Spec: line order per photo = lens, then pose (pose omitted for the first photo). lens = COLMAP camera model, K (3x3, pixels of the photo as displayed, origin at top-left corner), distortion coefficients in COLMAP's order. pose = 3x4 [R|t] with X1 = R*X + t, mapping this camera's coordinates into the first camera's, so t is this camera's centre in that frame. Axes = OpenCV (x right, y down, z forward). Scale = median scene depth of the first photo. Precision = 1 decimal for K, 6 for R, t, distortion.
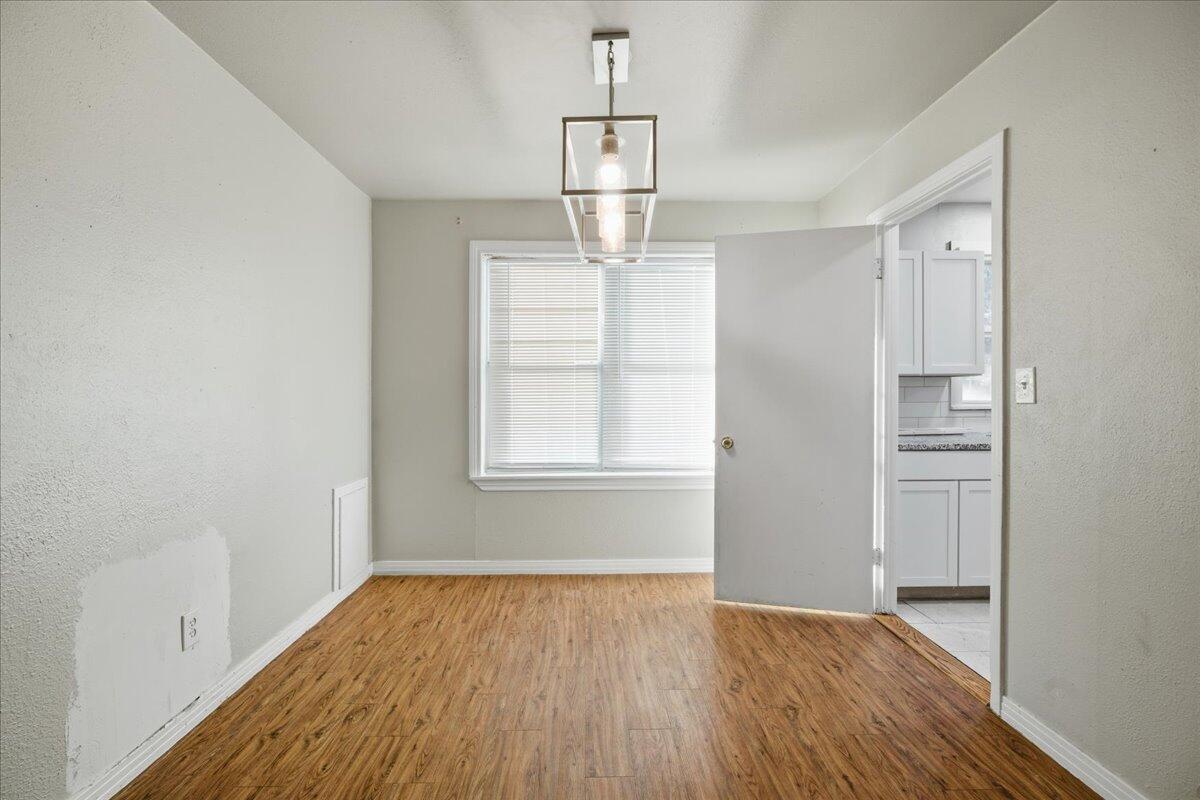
lens RADIAL K [[530.8, 0, 601.5], [0, 530.8, 402.1], [0, 0, 1]] dist [-0.005552, 0.000689]
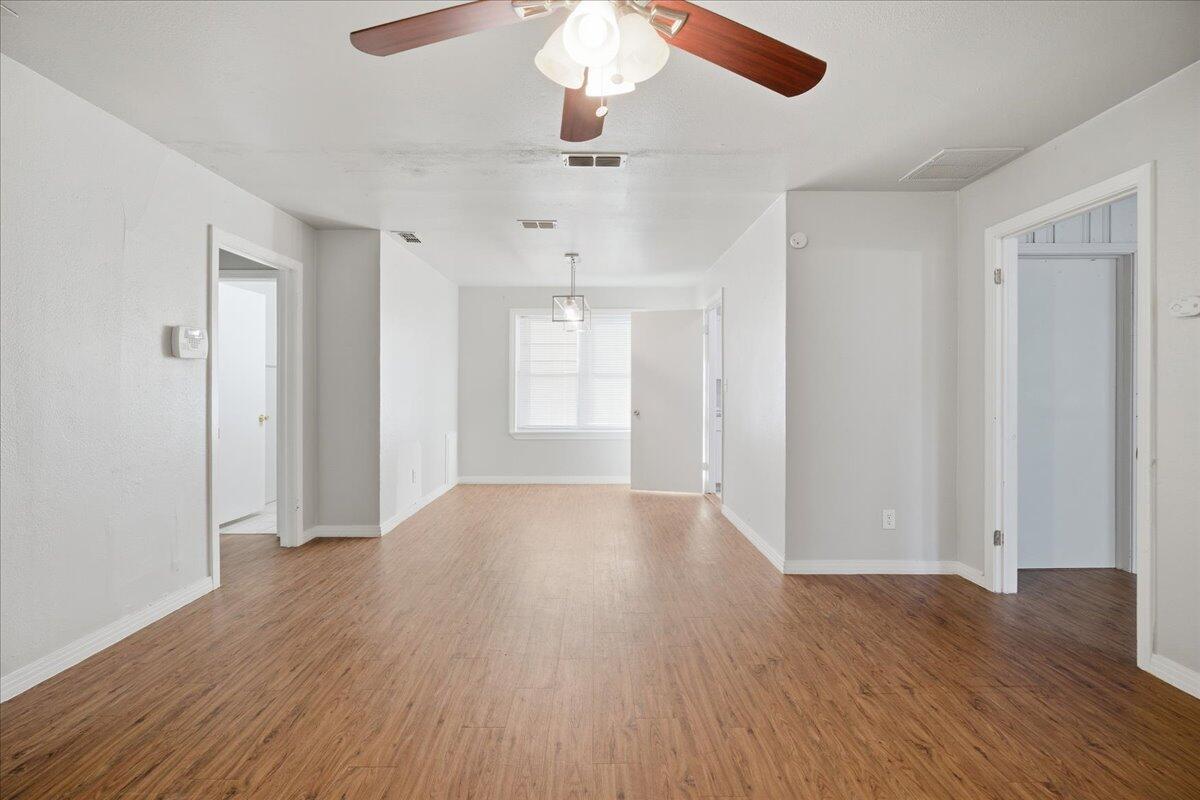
lens RADIAL K [[530.8, 0, 595.0], [0, 530.8, 390.2], [0, 0, 1]] dist [-0.005552, 0.000689]
pose [[0.999532, 0.001565, -0.030547, 0.134140], [-0.001895, 0.999940, -0.010777, 0.011771], [0.030528, 0.010830, 0.999475, -1.030992]]
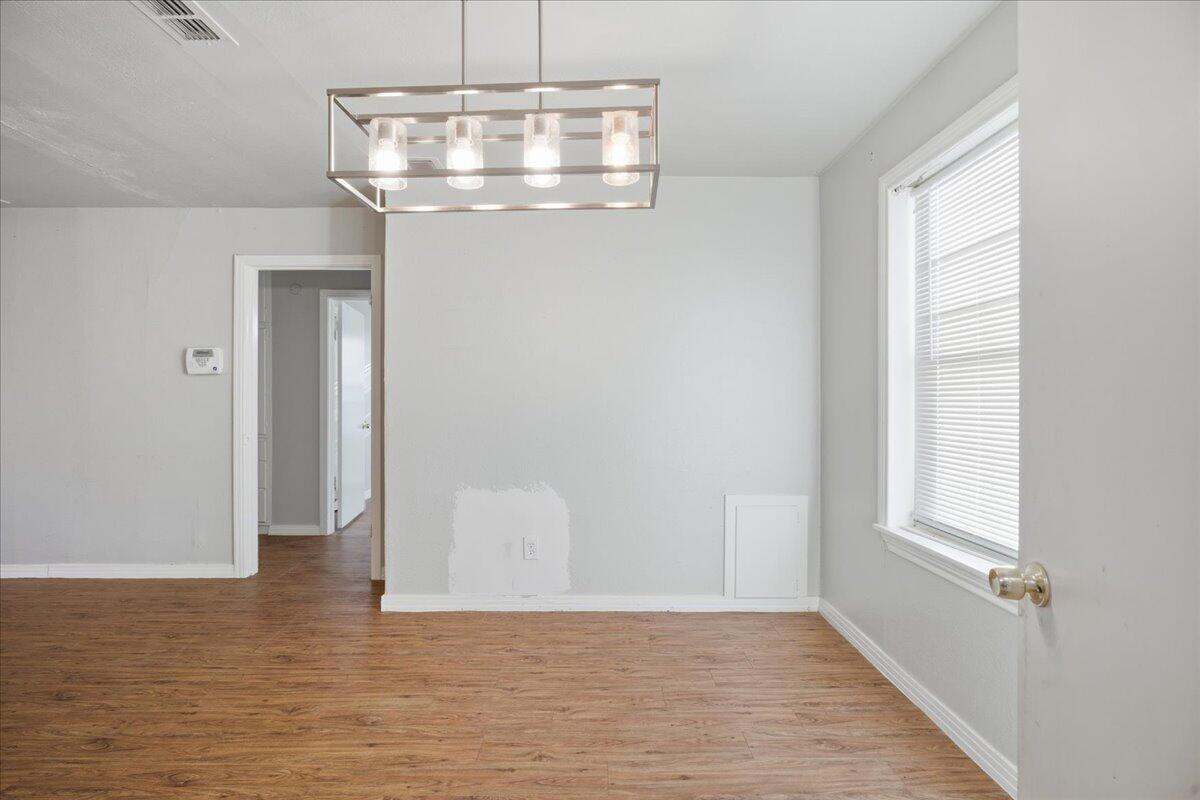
lens RADIAL K [[530.8, 0, 597.4], [0, 530.8, 402.2], [0, 0, 1]] dist [-0.005552, 0.000689]
pose [[-0.009089, 0.009261, -0.999916, 0.503324], [-0.019139, 0.999772, 0.009434, -0.019041], [0.999776, 0.019223, -0.008910, 0.745124]]
